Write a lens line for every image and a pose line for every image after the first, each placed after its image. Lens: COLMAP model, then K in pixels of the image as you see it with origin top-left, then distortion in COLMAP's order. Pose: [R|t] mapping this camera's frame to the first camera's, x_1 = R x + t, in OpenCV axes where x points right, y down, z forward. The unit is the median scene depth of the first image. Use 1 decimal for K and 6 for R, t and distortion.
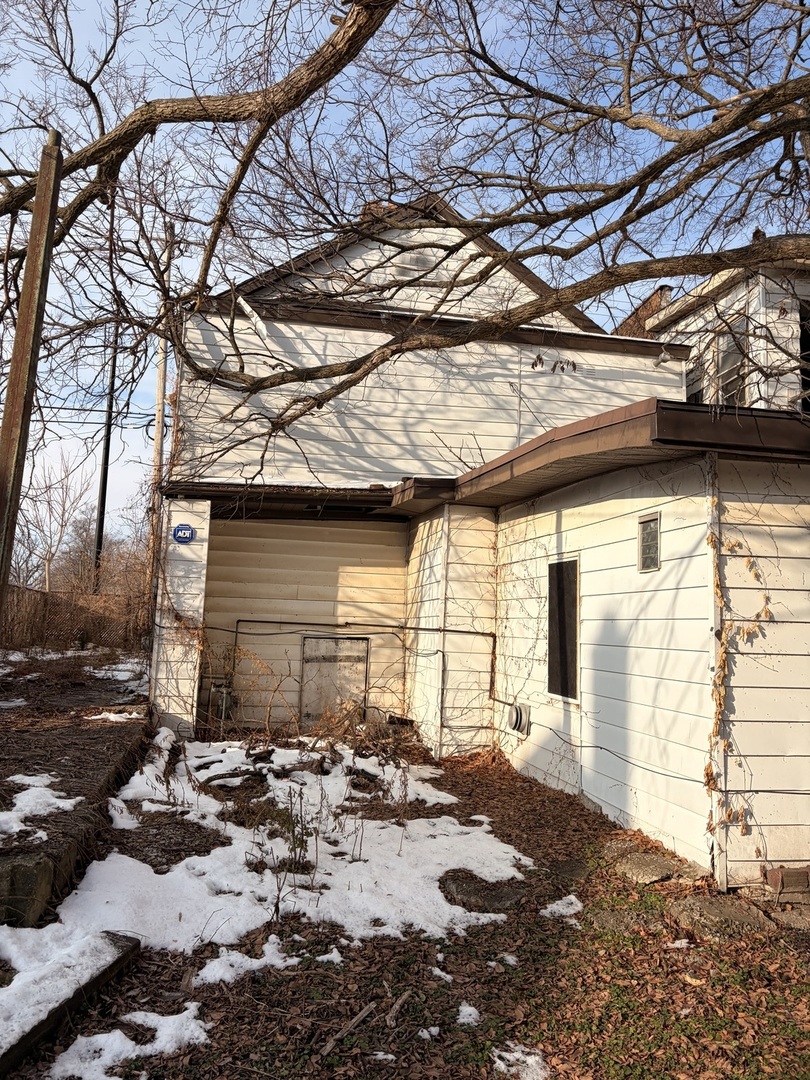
lens RADIAL K [[819.0, 0, 403.2], [0, 819.0, 539.3], [0, 0, 1]] dist [0.110500, -0.161733]
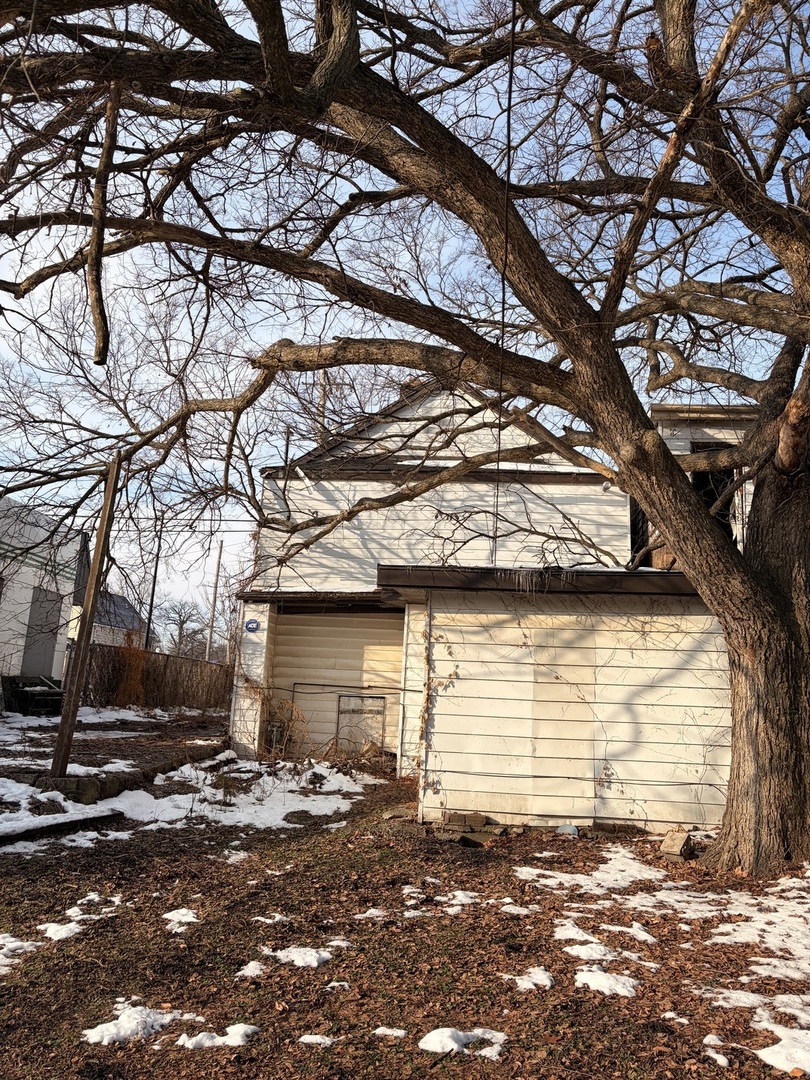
lens RADIAL K [[819.0, 0, 403.2], [0, 819.0, 539.3], [0, 0, 1]] dist [0.110500, -0.161733]
pose [[0.963153, -0.039576, -0.266025, 0.421182], [0.015804, 0.995733, -0.090915, -0.023063], [0.268488, 0.083361, 0.959669, -0.415189]]
